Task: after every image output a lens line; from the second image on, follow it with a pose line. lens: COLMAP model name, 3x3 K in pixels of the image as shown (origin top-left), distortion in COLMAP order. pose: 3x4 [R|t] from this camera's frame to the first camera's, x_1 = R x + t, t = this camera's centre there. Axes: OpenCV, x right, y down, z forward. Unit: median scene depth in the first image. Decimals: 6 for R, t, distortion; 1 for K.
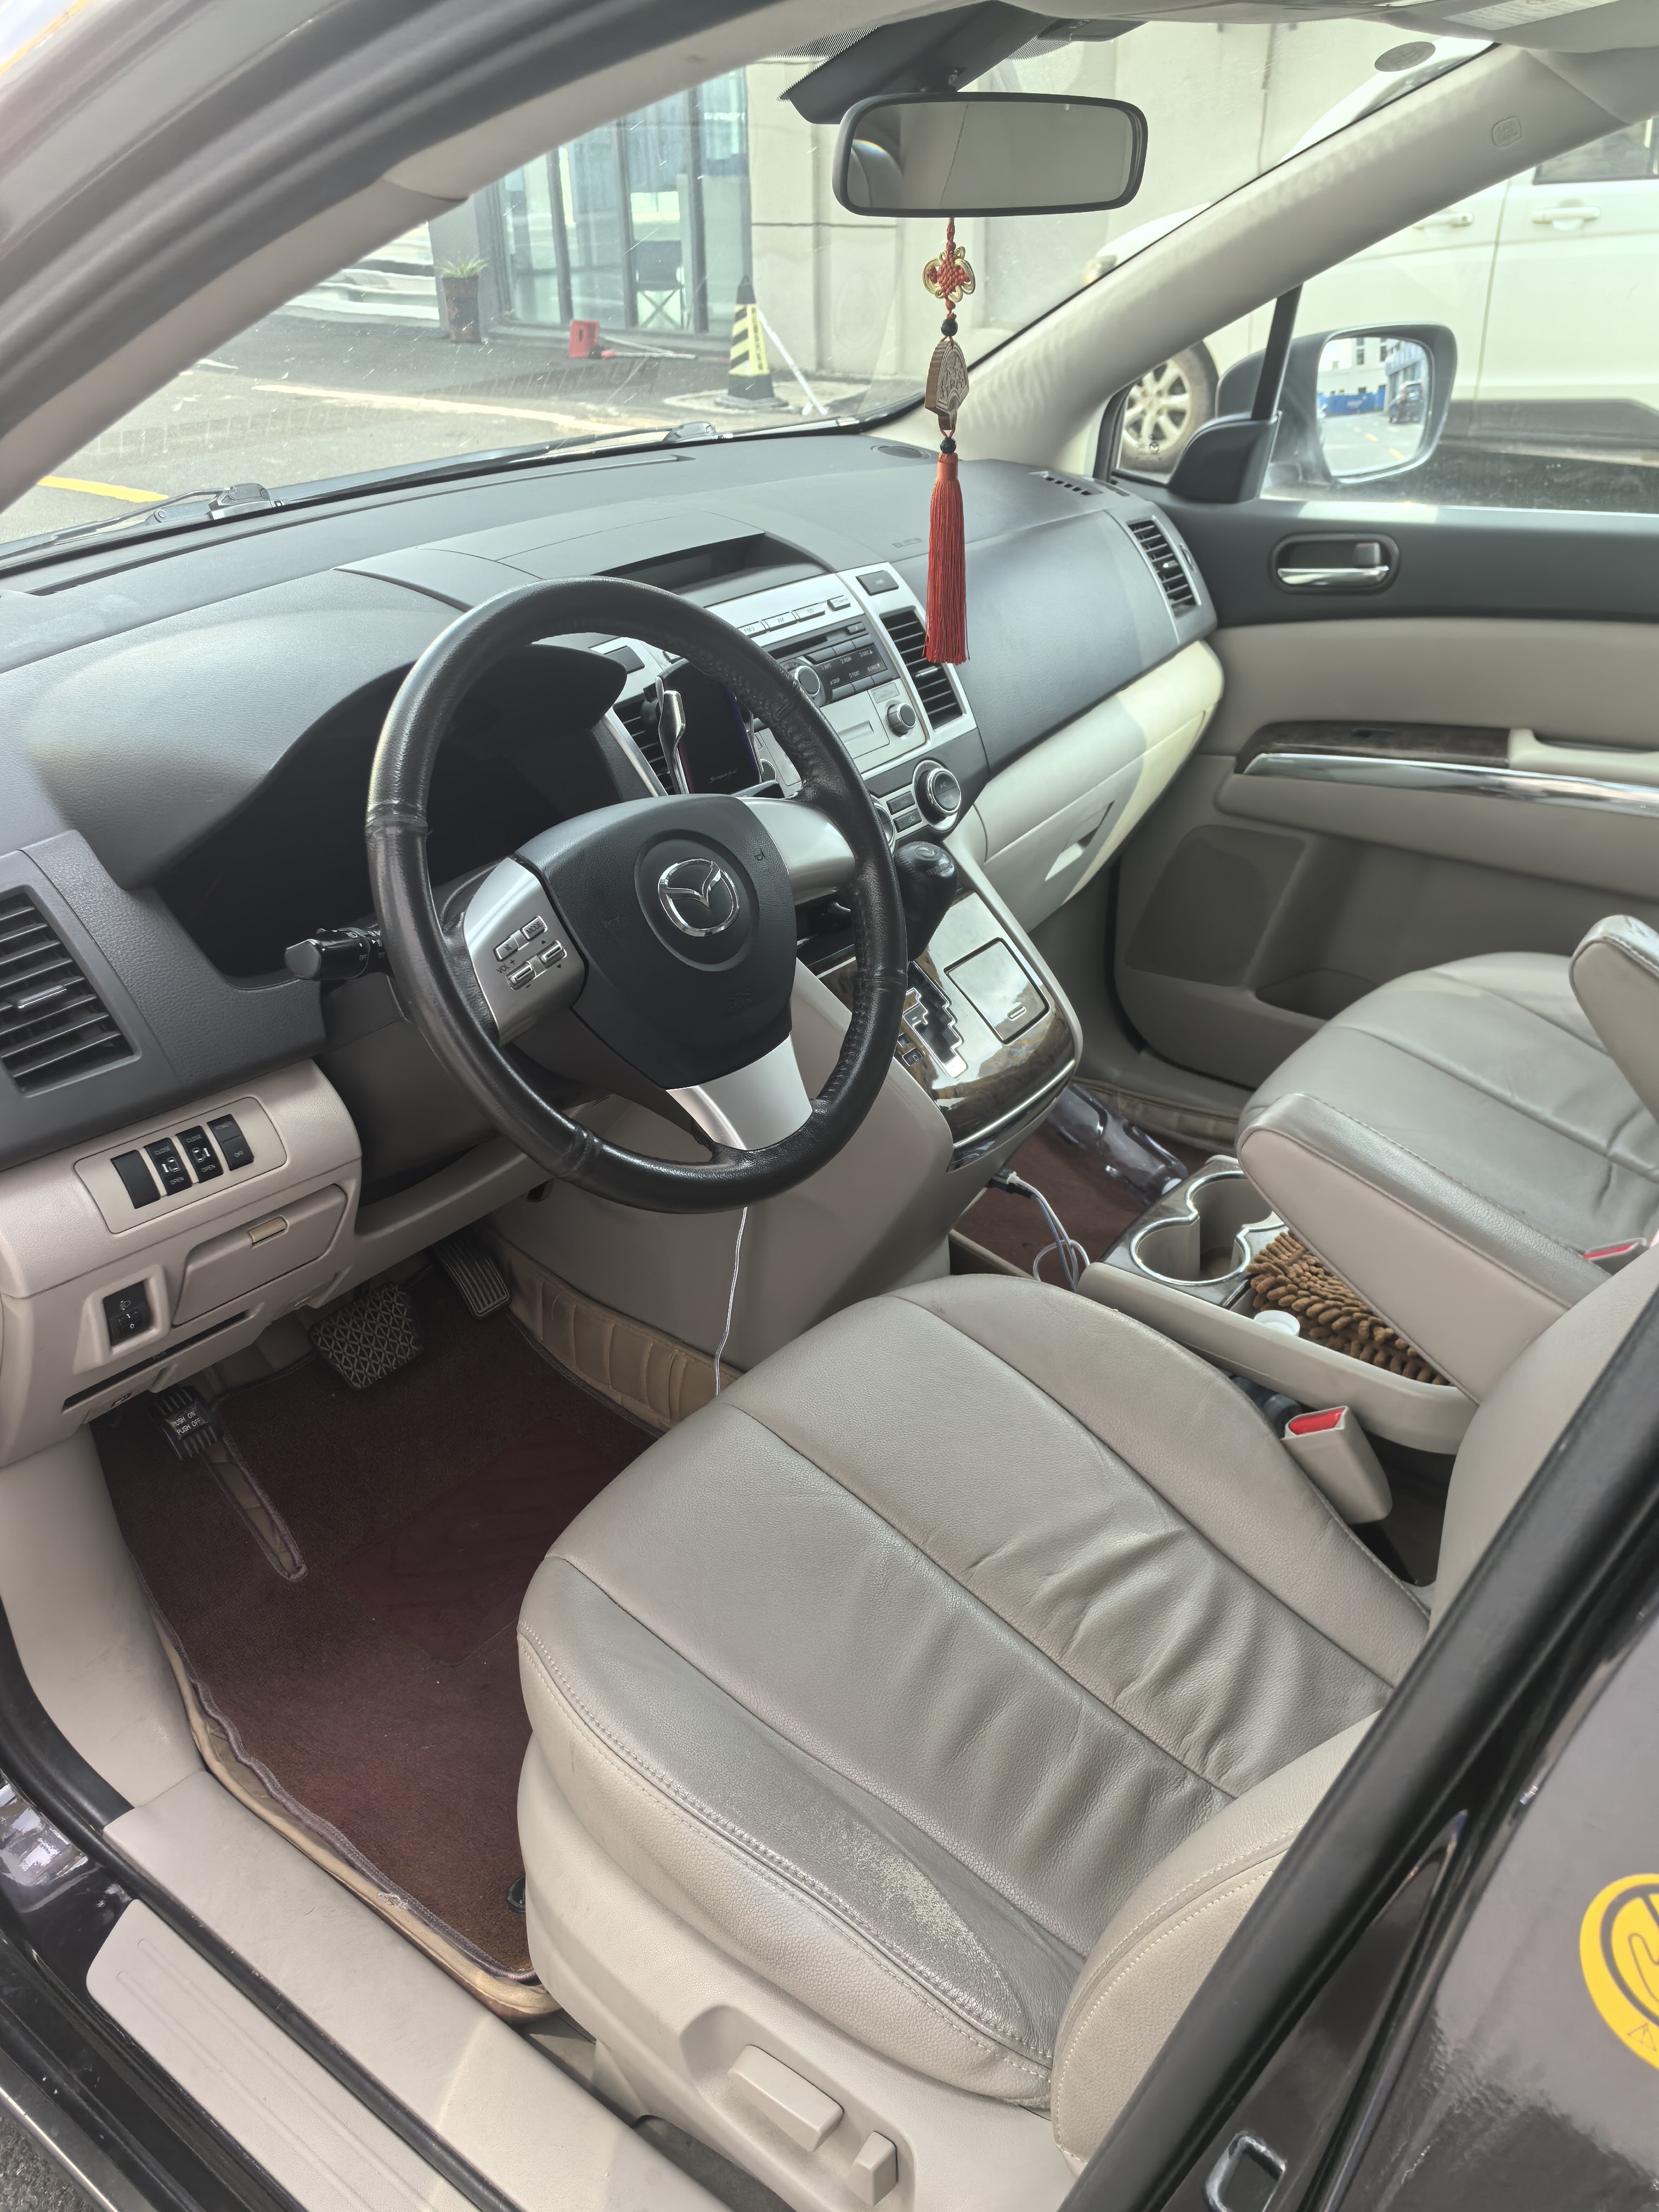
lens RADIAL K [[1774.7, 0, 890.4], [0, 1774.7, 1079.1], [0, 0, 1]] dist [0.053389, -0.073876]
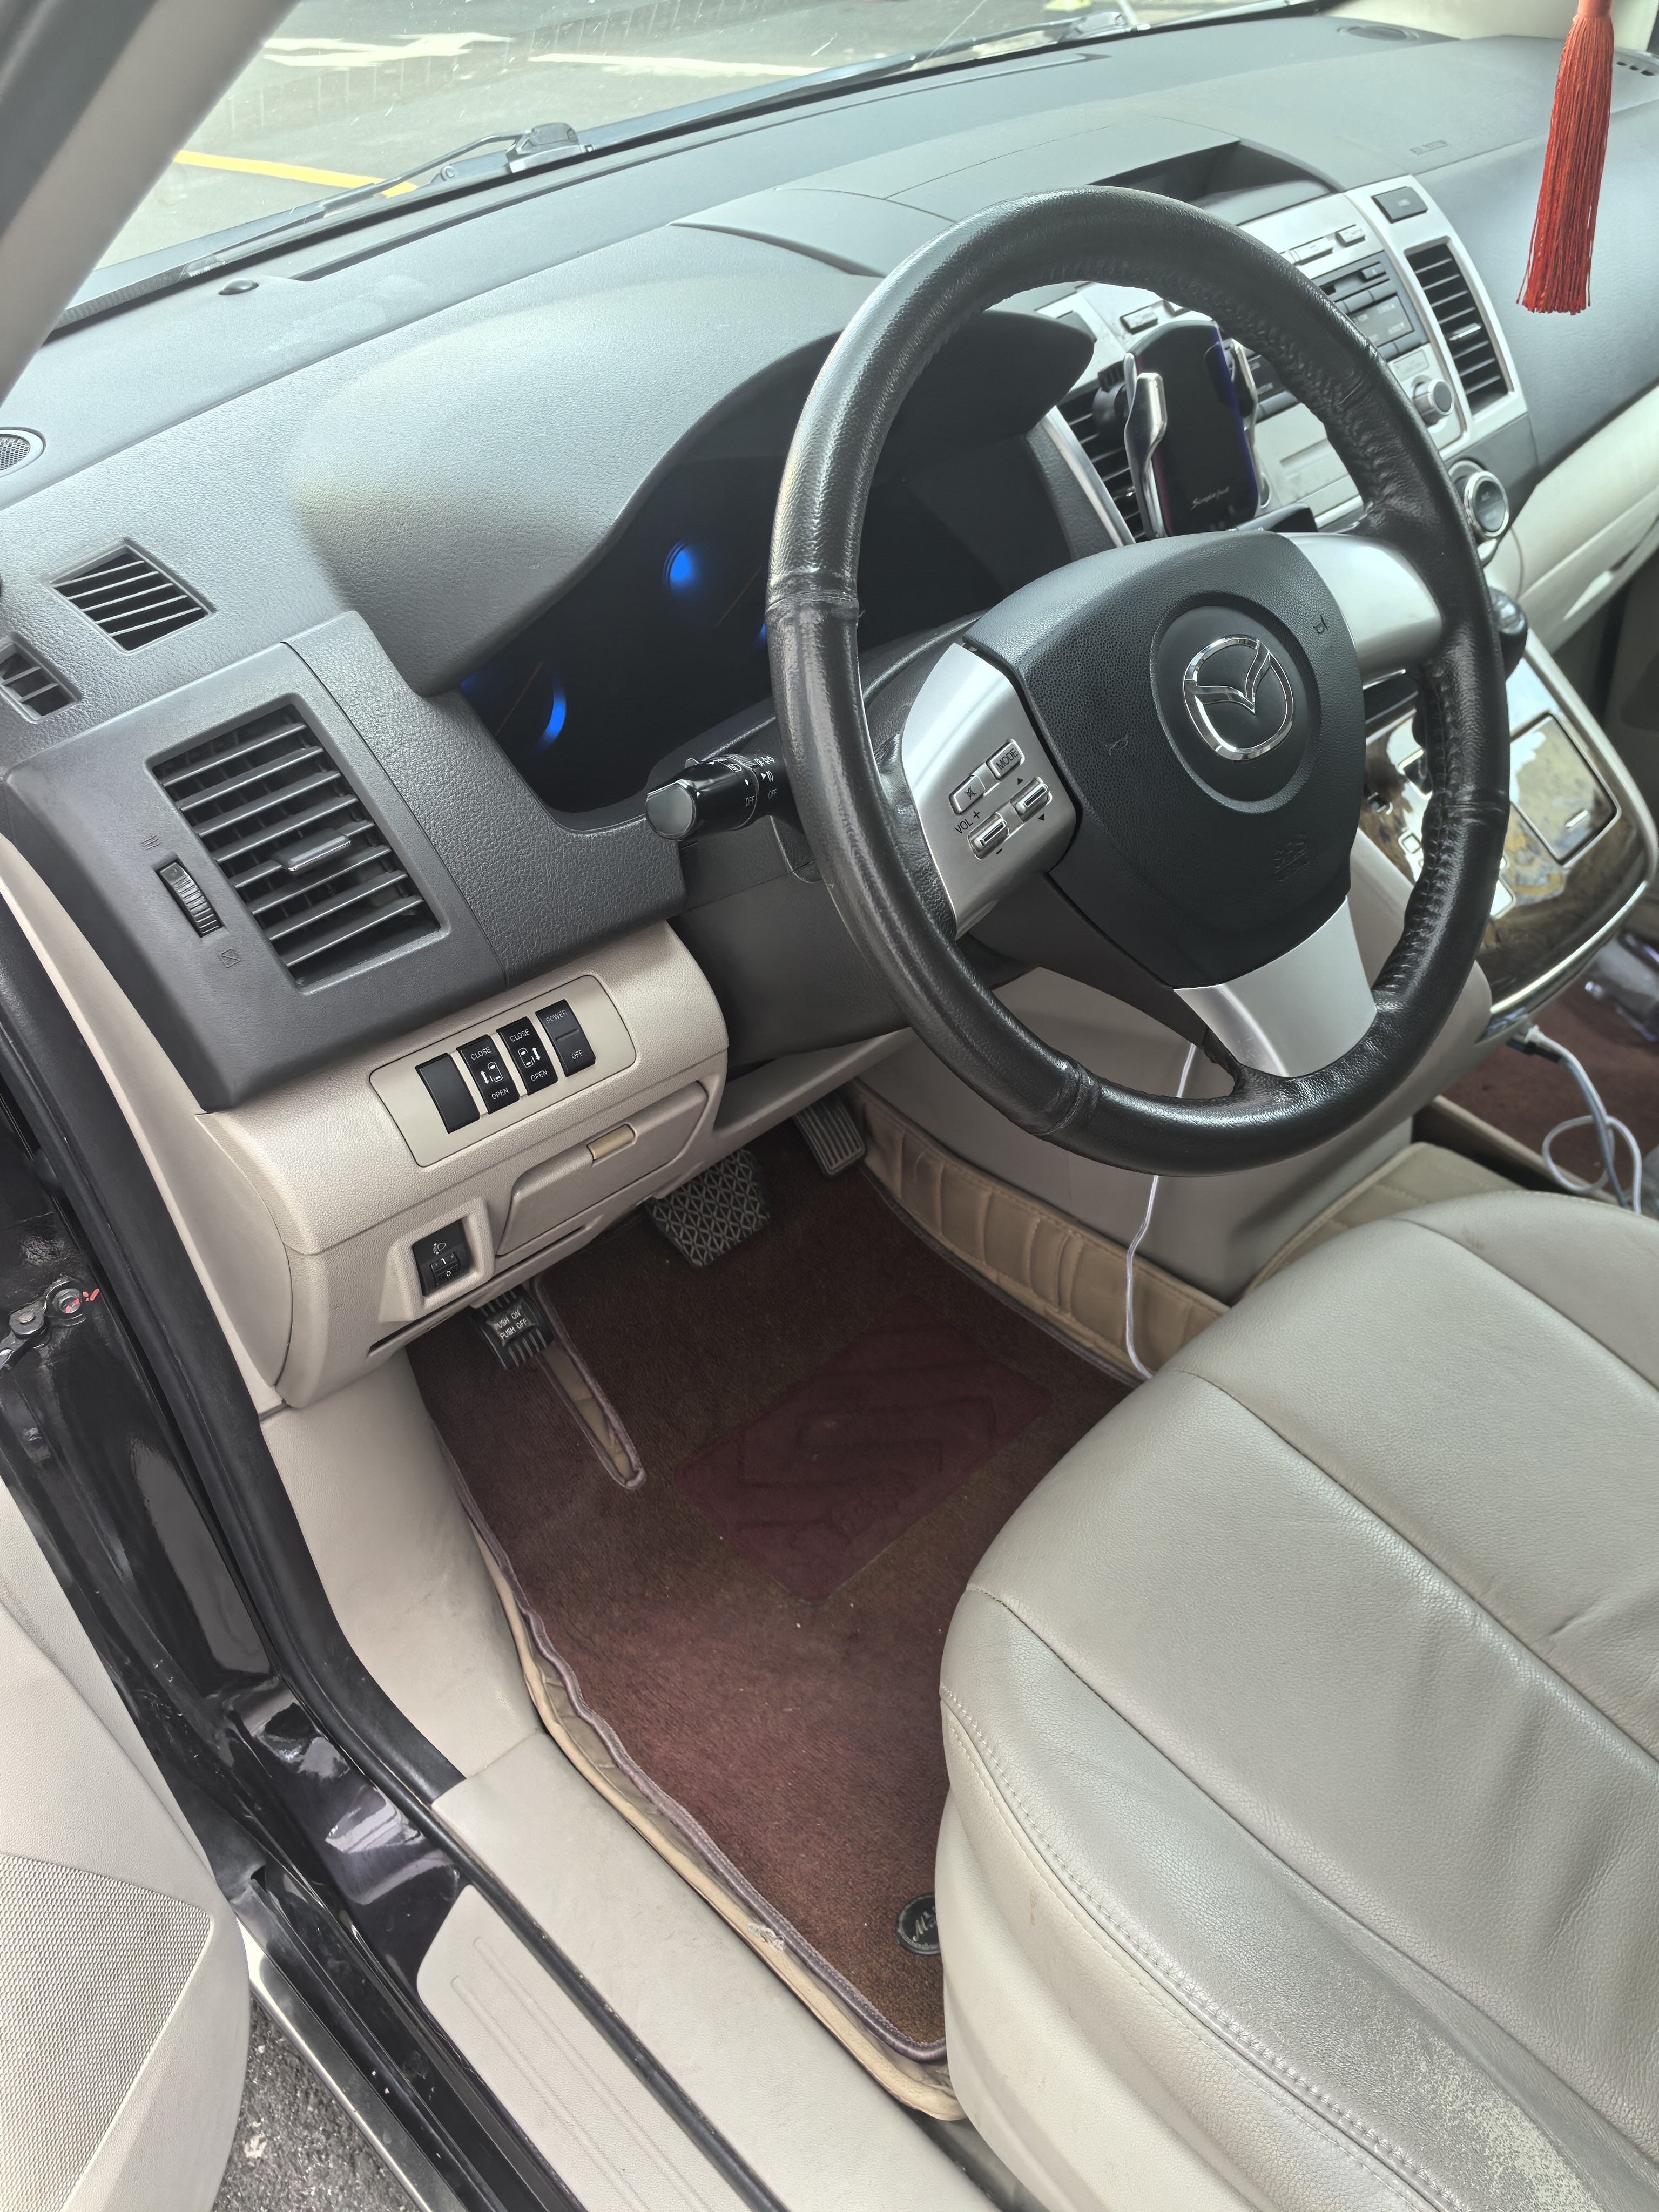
lens RADIAL K [[1872.1, 0, 829.5], [0, 1872.1, 1106.0], [0, 0, 1]] dist [0.072775, -0.140901]
pose [[0.981084, 0.031374, -0.191025, -0.104986], [-0.002254, 0.988564, 0.150784, -0.051456], [0.193571, -0.147501, 0.969935, 0.243976]]
